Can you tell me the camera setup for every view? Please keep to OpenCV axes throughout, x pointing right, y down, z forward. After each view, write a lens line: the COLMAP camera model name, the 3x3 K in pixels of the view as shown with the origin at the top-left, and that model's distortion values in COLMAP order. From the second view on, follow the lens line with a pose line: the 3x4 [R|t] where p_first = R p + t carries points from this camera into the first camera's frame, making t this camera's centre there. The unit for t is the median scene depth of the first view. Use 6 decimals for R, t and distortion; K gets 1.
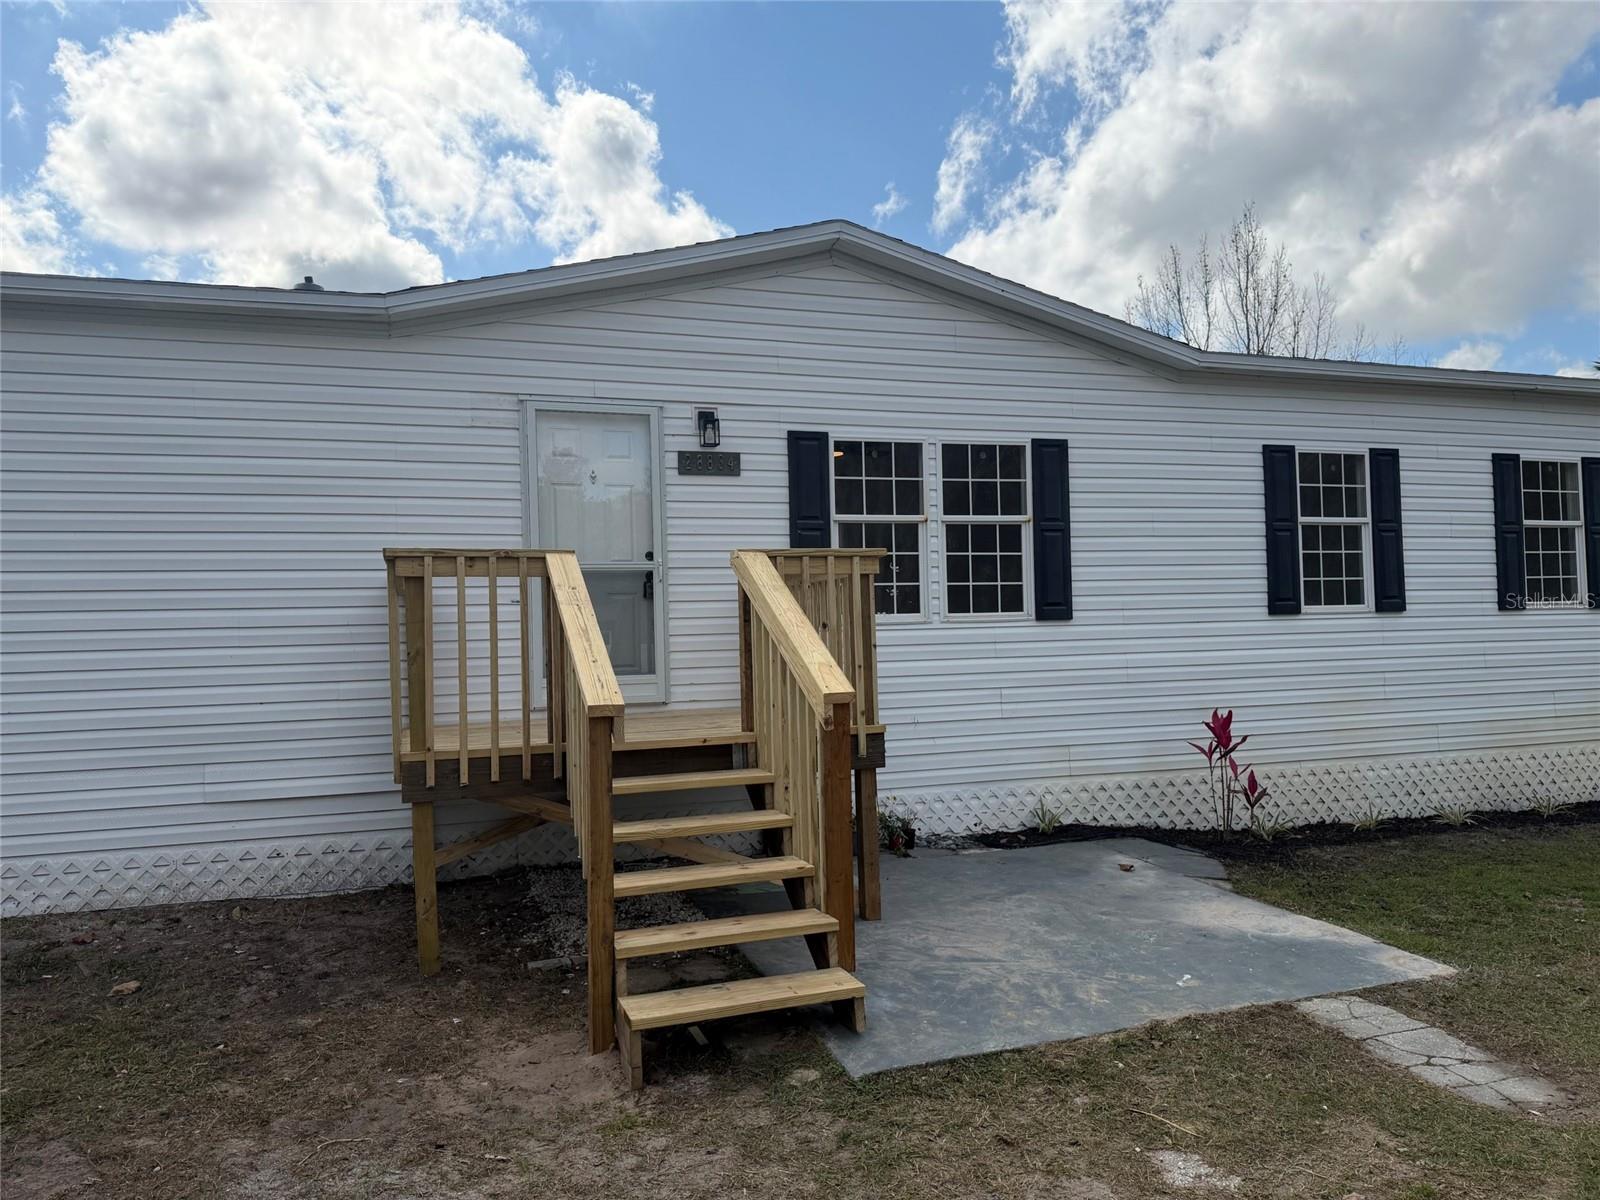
lens RADIAL K [[1125.9, 0, 786.1], [0, 1125.9, 626.8], [0, 0, 1]] dist [0.046272, -0.023583]
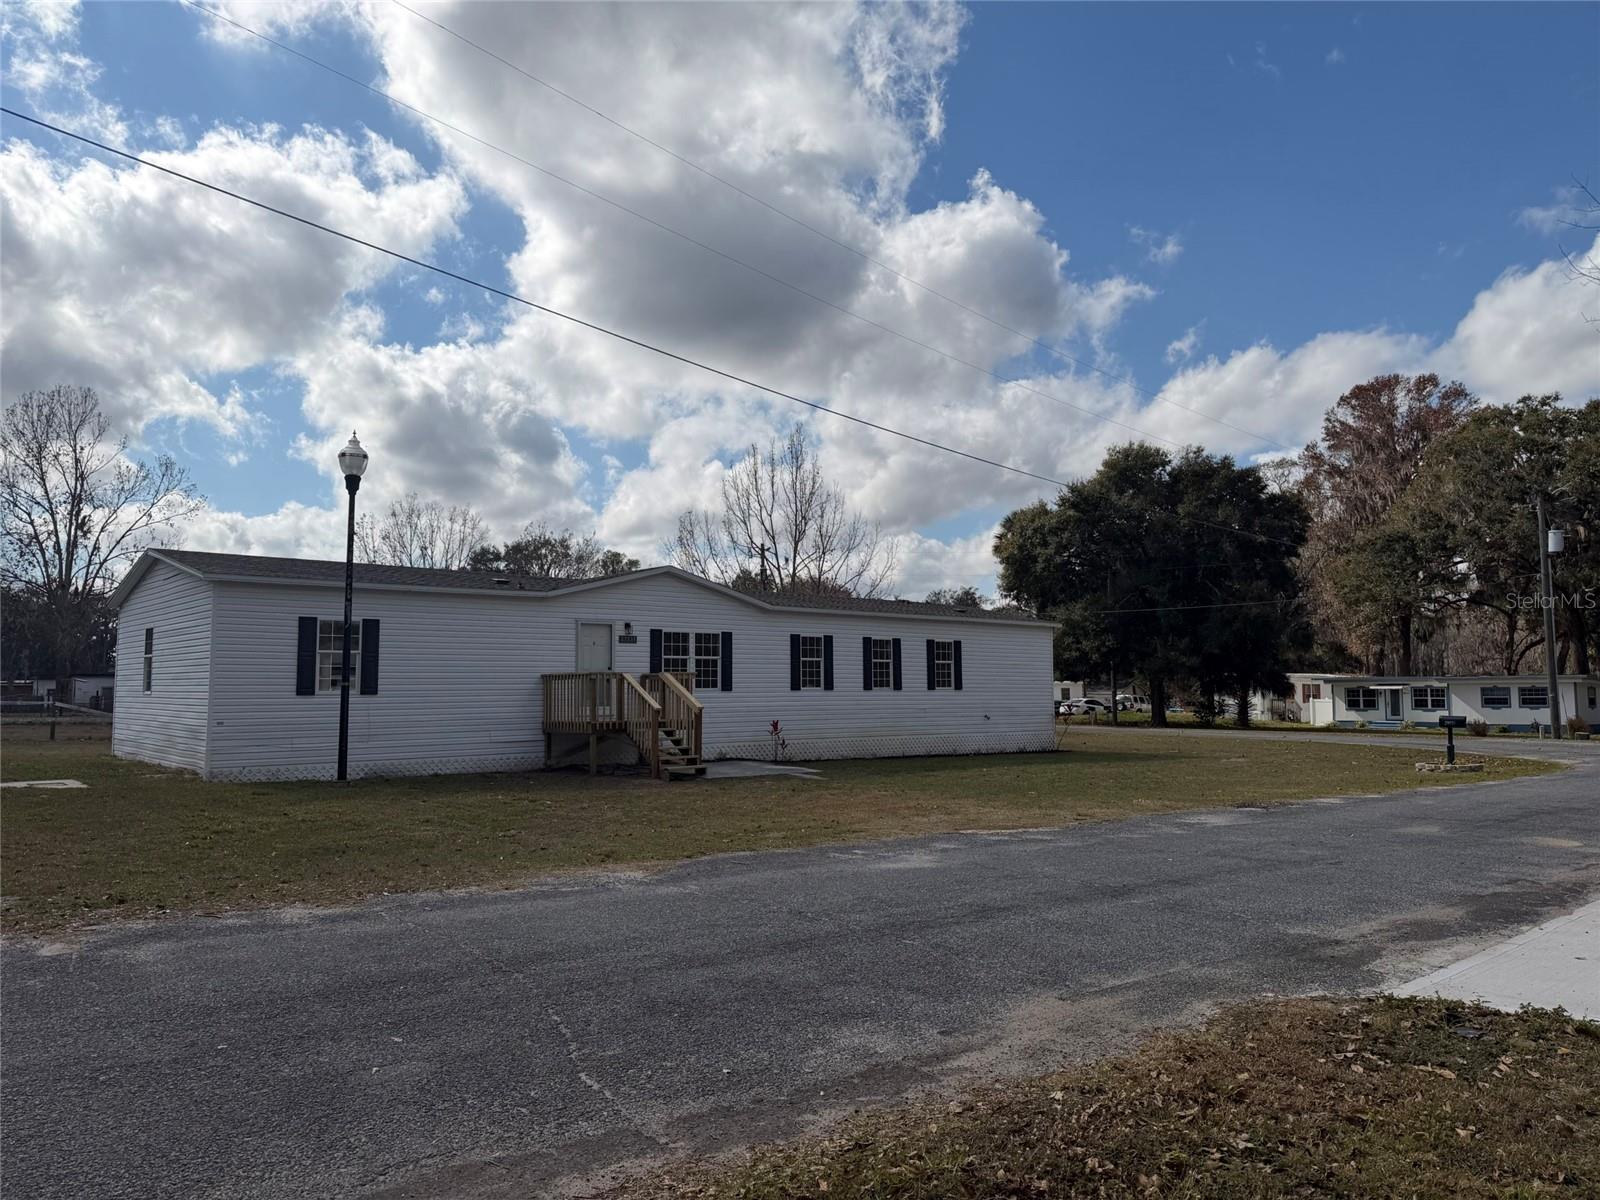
lens RADIAL K [[1125.9, 0, 800.7], [0, 1125.9, 590.1], [0, 0, 1]] dist [0.046272, -0.023583]
pose [[0.925790, 0.053224, 0.374273, -0.749133], [-0.021267, 0.995804, -0.089004, -0.010124], [-0.377440, 0.074439, 0.923037, -1.956165]]
